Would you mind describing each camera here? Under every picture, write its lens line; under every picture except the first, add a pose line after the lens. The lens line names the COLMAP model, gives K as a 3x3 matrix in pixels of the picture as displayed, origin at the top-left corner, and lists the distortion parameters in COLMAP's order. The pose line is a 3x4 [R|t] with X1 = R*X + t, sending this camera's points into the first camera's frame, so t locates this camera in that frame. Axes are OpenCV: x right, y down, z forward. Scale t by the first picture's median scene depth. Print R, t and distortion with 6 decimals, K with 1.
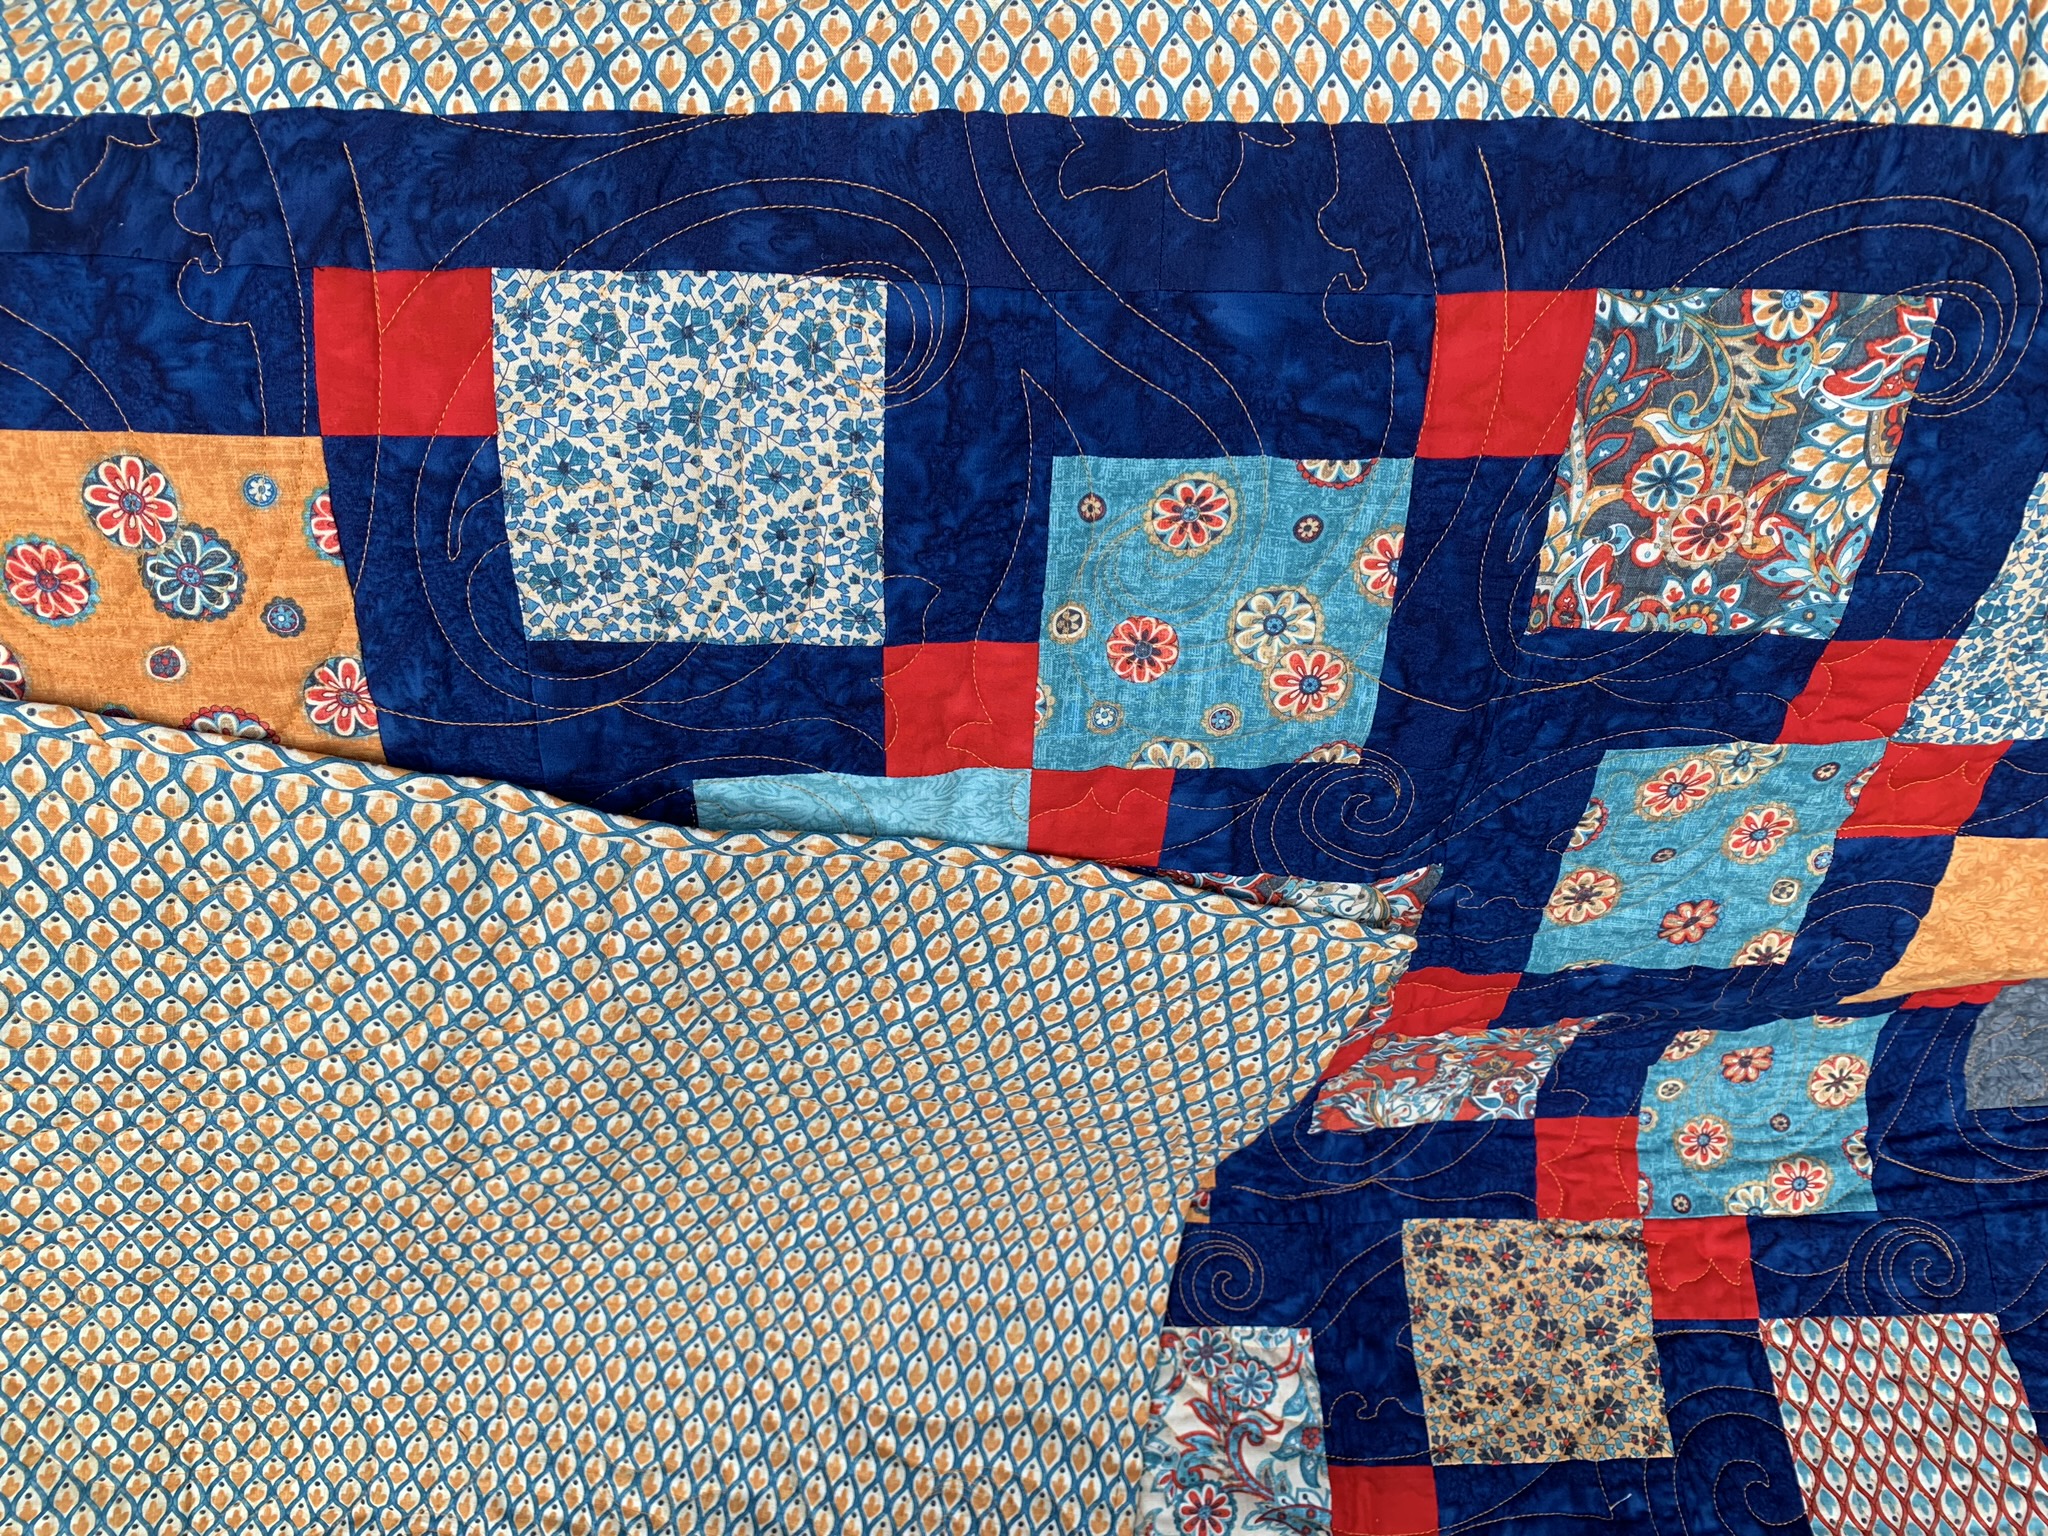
lens RADIAL K [[1634.2, 0, 1024.0], [0, 1634.2, 768.0], [0, 0, 1]] dist [0.001232, 0.001223]
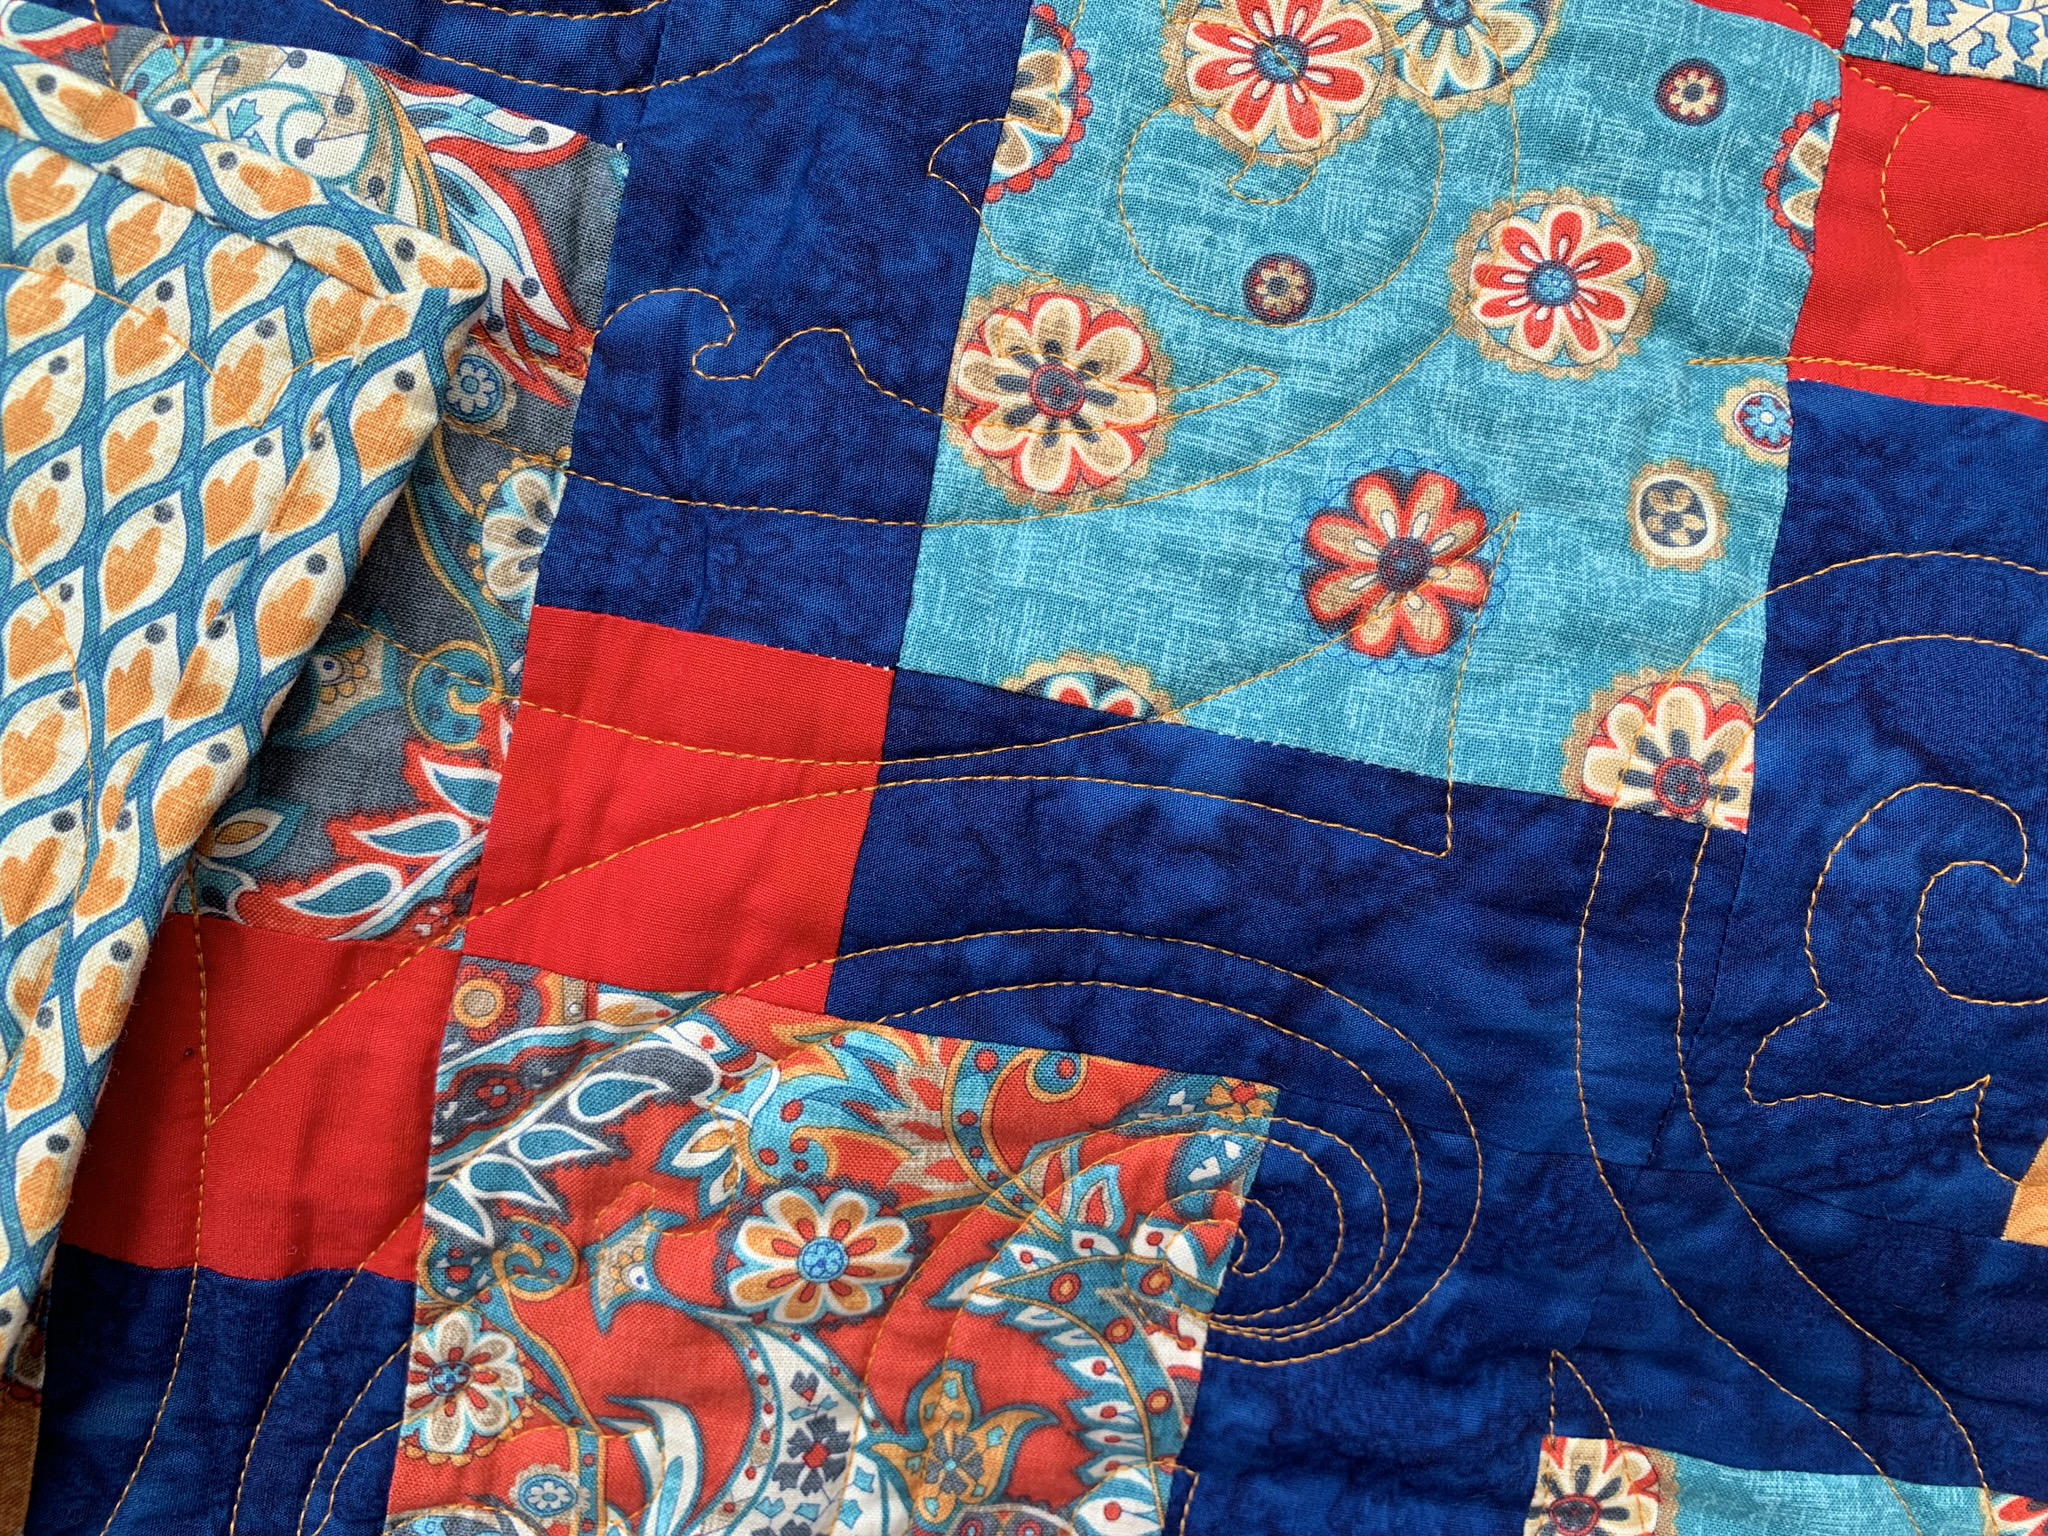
lens RADIAL K [[1634.2, 0, 1024.0], [0, 1634.2, 768.0], [0, 0, 1]] dist [0.001232, 0.001223]
pose [[0.989421, 0.112207, -0.091956, 0.377283], [-0.143900, 0.678634, -0.720242, 0.380717], [-0.018412, 0.725855, 0.687601, 0.826667]]
